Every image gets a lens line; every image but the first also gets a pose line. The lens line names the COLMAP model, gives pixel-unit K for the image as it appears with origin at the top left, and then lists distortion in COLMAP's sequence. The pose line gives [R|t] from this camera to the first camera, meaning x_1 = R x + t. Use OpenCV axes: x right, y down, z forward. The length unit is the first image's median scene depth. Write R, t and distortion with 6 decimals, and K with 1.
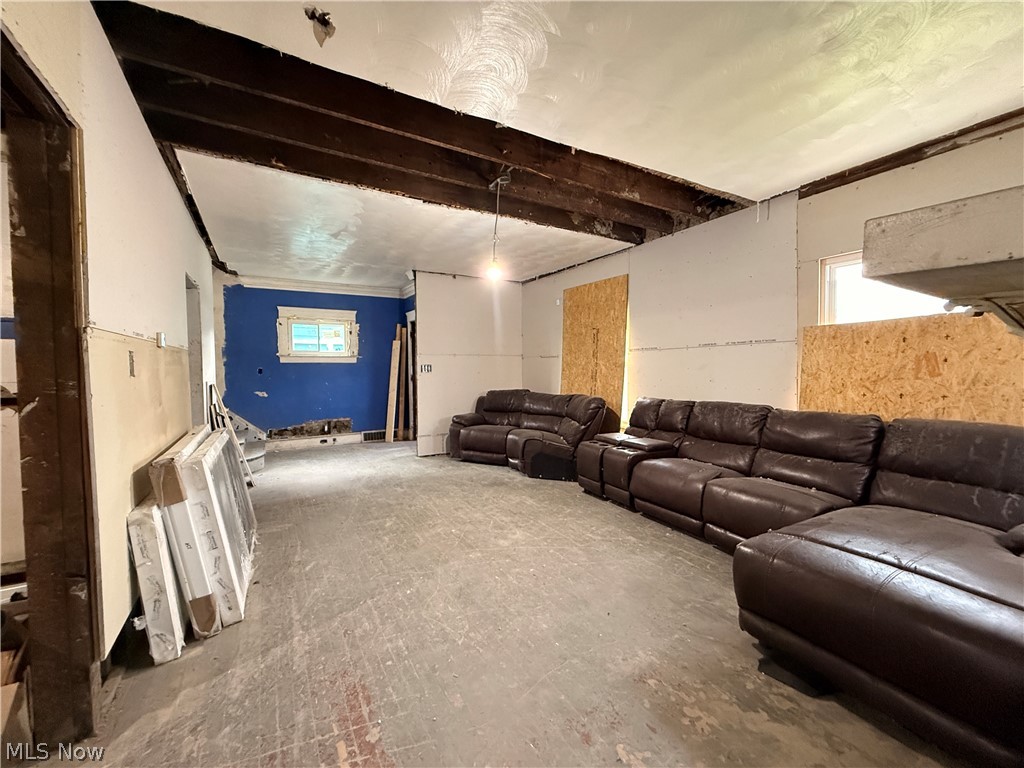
lens RADIAL K [[408.4, 0, 510.0], [0, 408.4, 382.9], [0, 0, 1]] dist [0.001680, -0.000050]
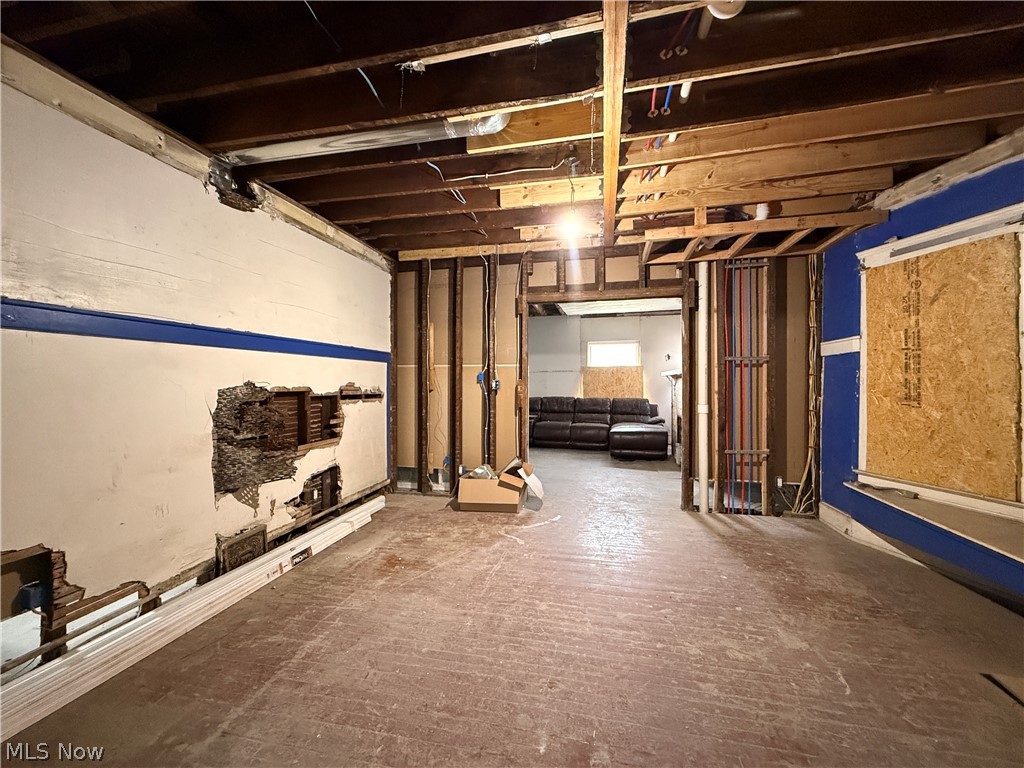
lens RADIAL K [[408.4, 0, 510.0], [0, 408.4, 382.9], [0, 0, 1]] dist [0.001680, -0.000050]
pose [[0.697546, 0.004290, 0.716527, -1.486279], [0.025796, 0.999183, -0.031095, 0.038085], [-0.716075, 0.040174, 0.696866, -0.485189]]
